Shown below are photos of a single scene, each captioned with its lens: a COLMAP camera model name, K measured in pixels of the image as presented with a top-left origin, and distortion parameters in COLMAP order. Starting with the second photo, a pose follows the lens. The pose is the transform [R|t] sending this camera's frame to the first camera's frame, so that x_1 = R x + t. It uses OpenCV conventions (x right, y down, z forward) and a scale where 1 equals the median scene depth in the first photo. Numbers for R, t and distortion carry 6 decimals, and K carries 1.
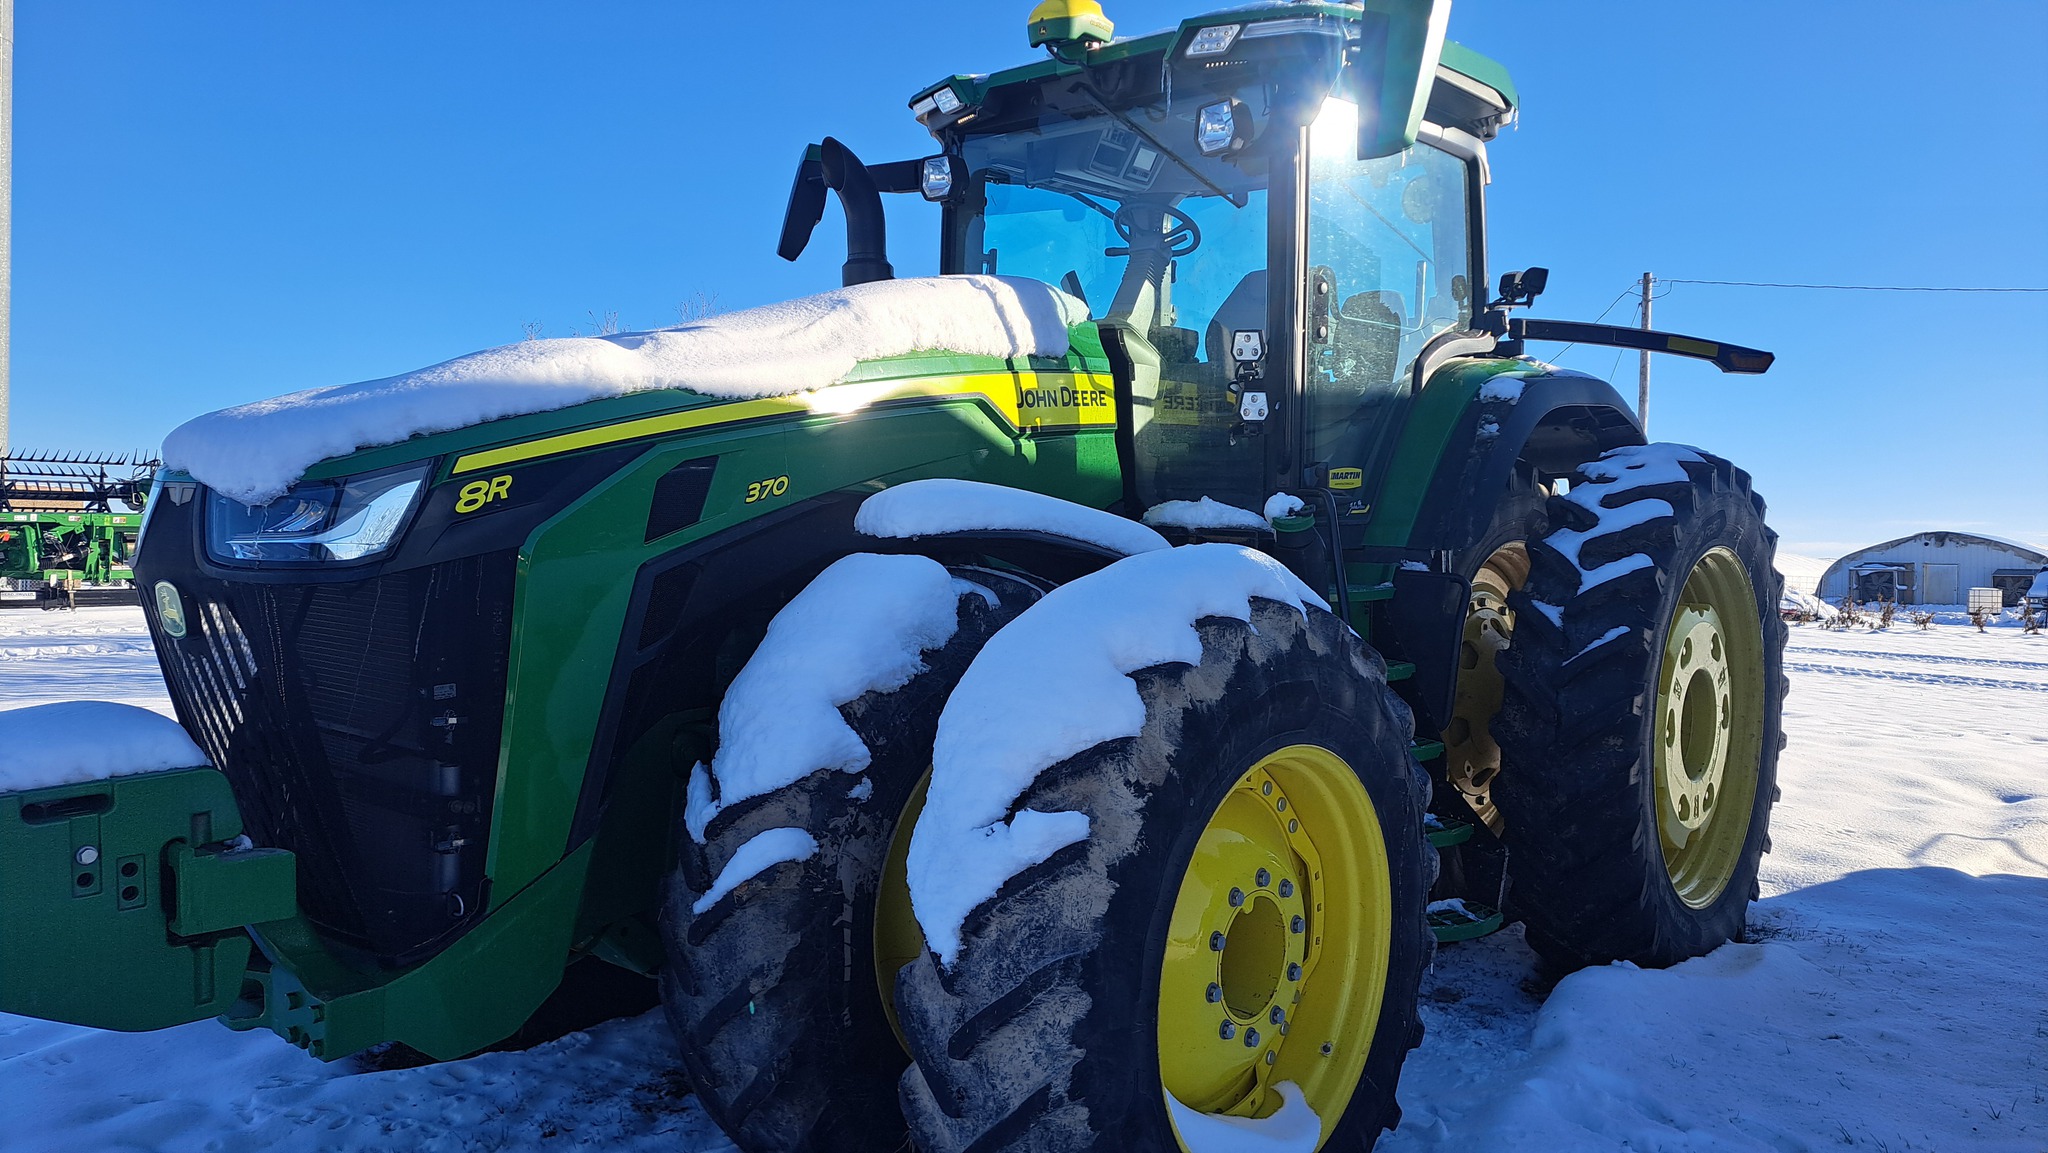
lens RADIAL K [[1494.9, 0, 1025.3], [0, 1494.9, 560.9], [0, 0, 1]] dist [0.088596, -0.111343]
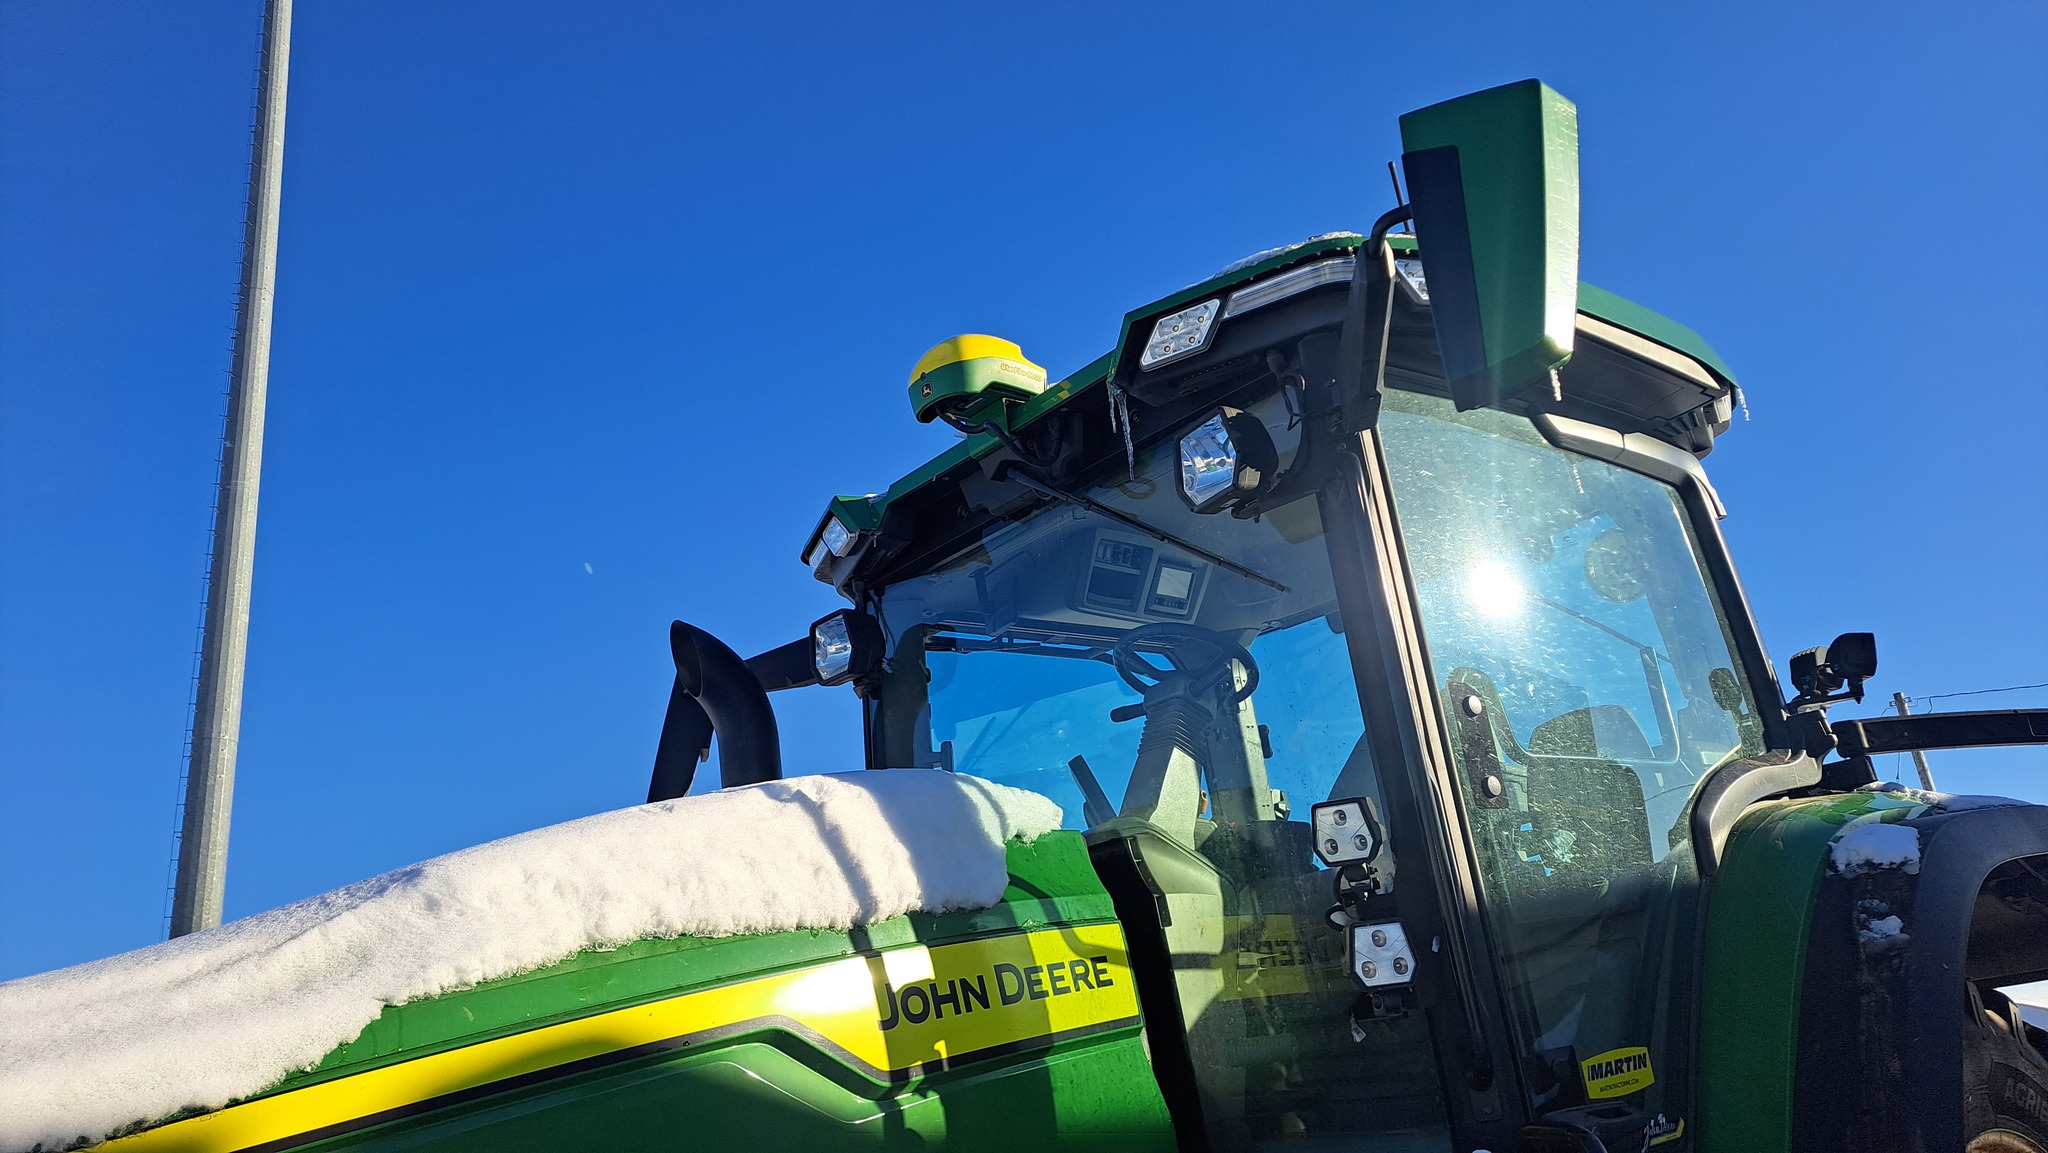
lens RADIAL K [[1415.8, 0, 1024.0], [0, 1415.8, 576.5], [0, 0, 1]] dist [0.116686, -0.134504]
pose [[0.977472, -0.174555, -0.118658, 0.113743], [0.122423, 0.926834, -0.354952, -0.064714], [0.171935, 0.332429, 0.927324, 0.500602]]
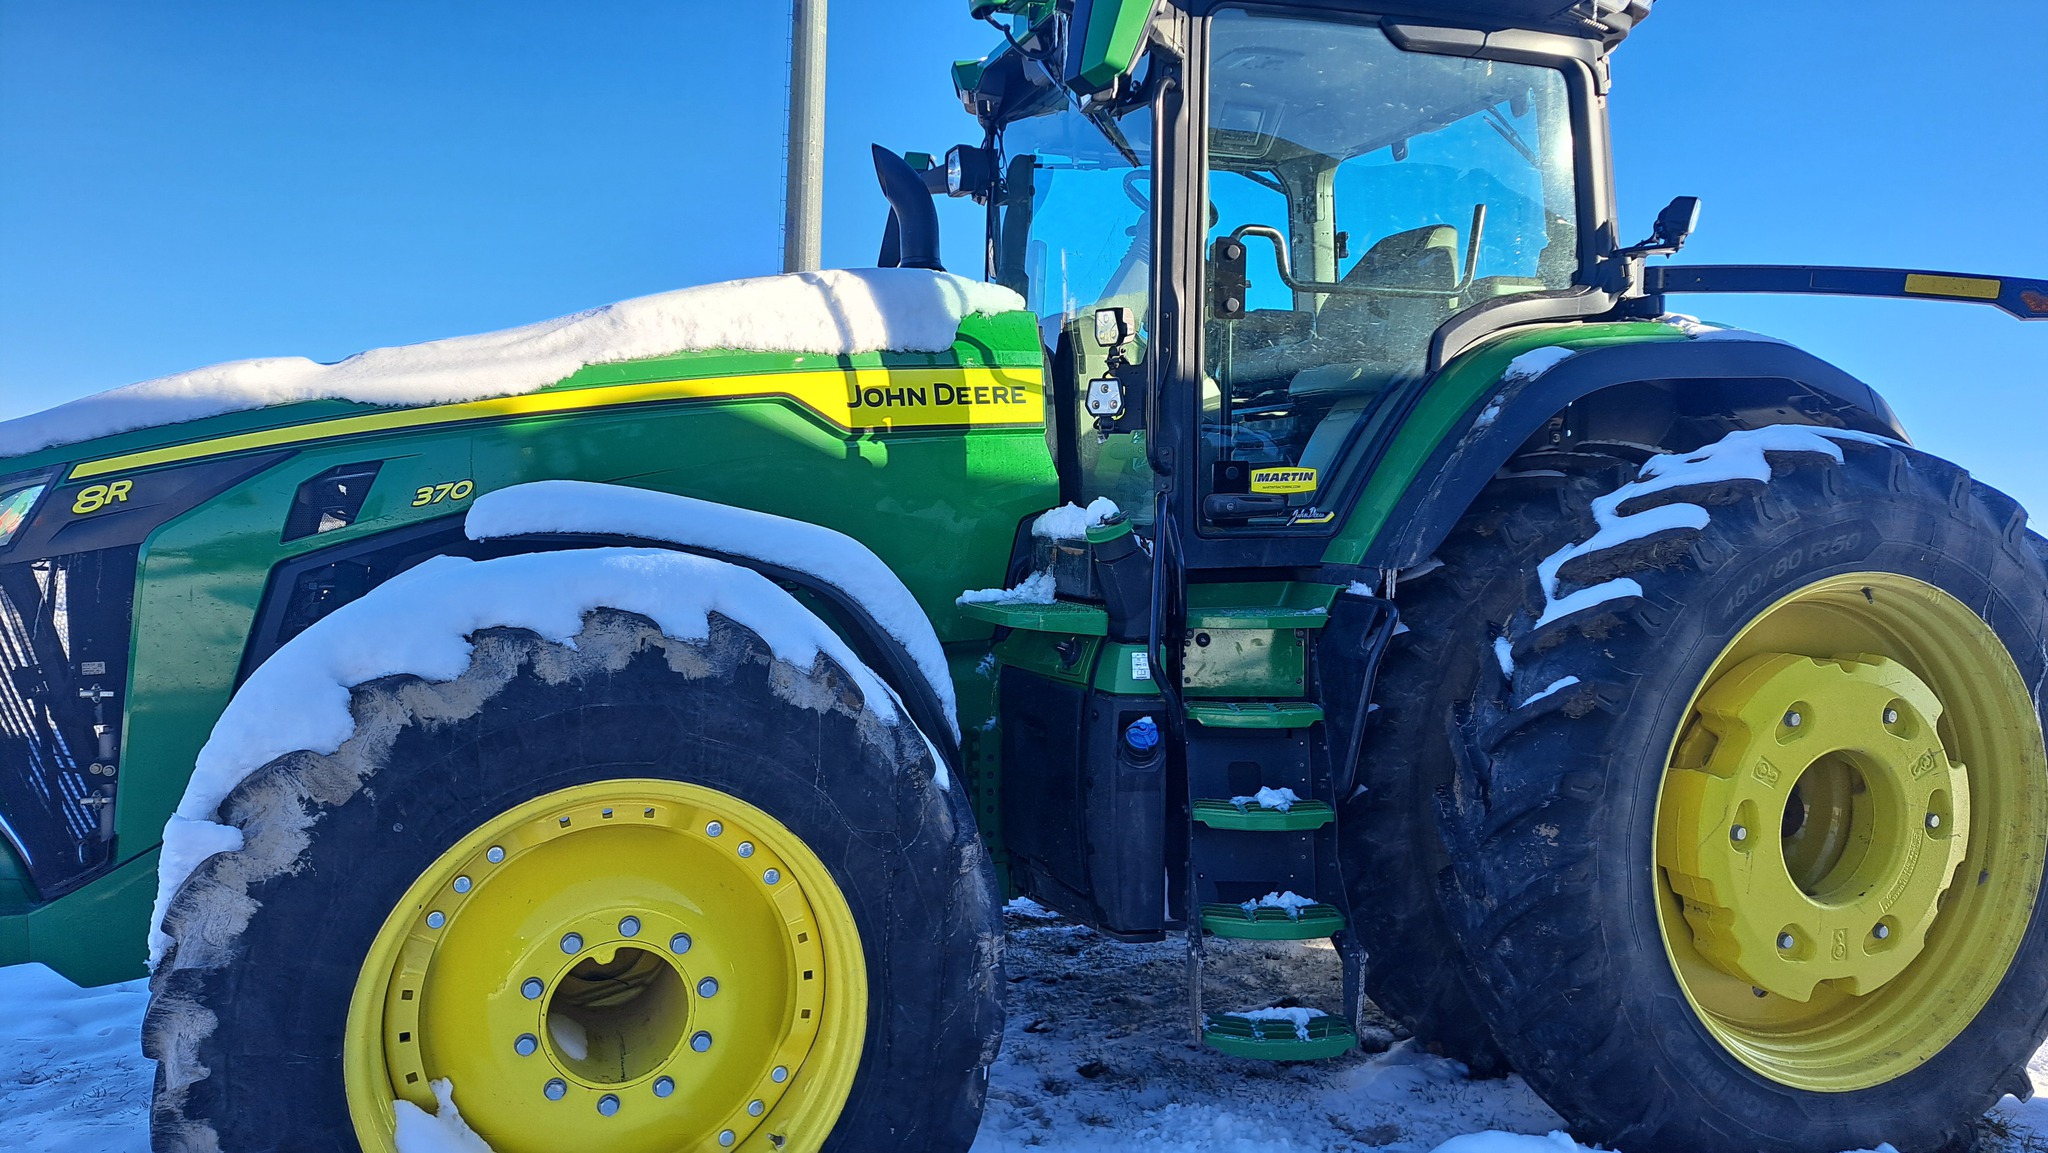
lens RADIAL K [[1496.0, 0, 1062.1], [0, 1496.0, 576.1], [0, 0, 1]] dist [0.096970, -0.119925]
pose [[0.864378, 0.020555, -0.502422, 0.553747], [-0.021772, 0.999757, 0.003446, -0.002737], [0.502371, 0.007960, 0.864616, 0.240565]]
